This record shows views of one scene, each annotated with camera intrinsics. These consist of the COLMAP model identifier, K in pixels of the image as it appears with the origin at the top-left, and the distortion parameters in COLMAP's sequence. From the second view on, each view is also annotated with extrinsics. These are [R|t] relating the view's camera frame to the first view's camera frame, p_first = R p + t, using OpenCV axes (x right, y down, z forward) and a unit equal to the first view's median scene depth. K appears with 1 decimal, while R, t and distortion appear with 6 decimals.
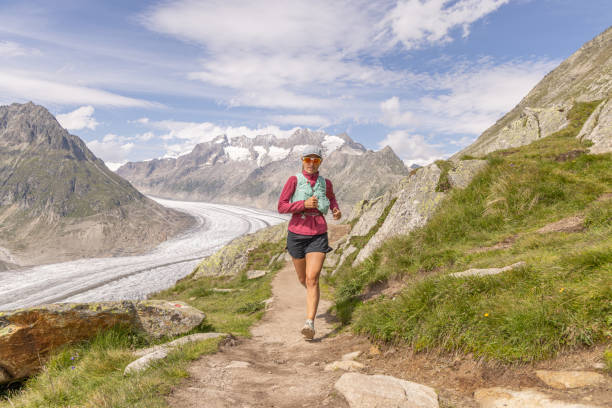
lens RADIAL K [[444.7, 0, 304.0], [0, 444.7, 202.6], [0, 0, 1]] dist [-0.028279, -0.001328]
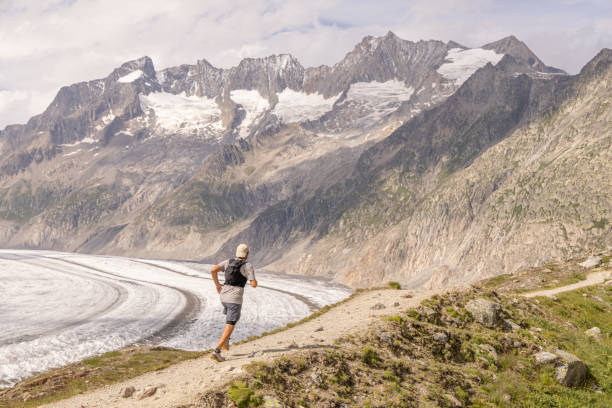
lens RADIAL K [[1051.3, 0, 318.6], [0, 1051.3, 217.8], [0, 0, 1]] dist [0.017896, 0.000000]
pose [[0.996812, -0.000391, -0.079780, 0.013711], [-0.005293, 0.997461, -0.071020, 0.022972], [0.079605, 0.071216, 0.994279, 0.247548]]
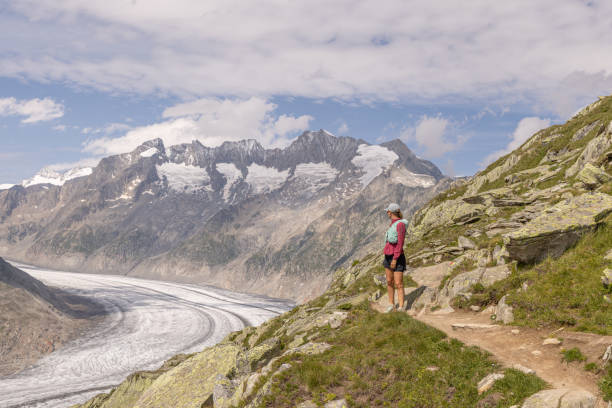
lens RADIAL K [[941.6, 0, 298.3], [0, 941.6, 198.6], [0, 0, 1]] dist [0.011588, 0.000000]
pose [[0.999754, 0.013009, -0.017968, -0.001548], [-0.014399, 0.996732, -0.079485, -0.004466], [0.016876, 0.079724, 0.996674, -0.055205]]
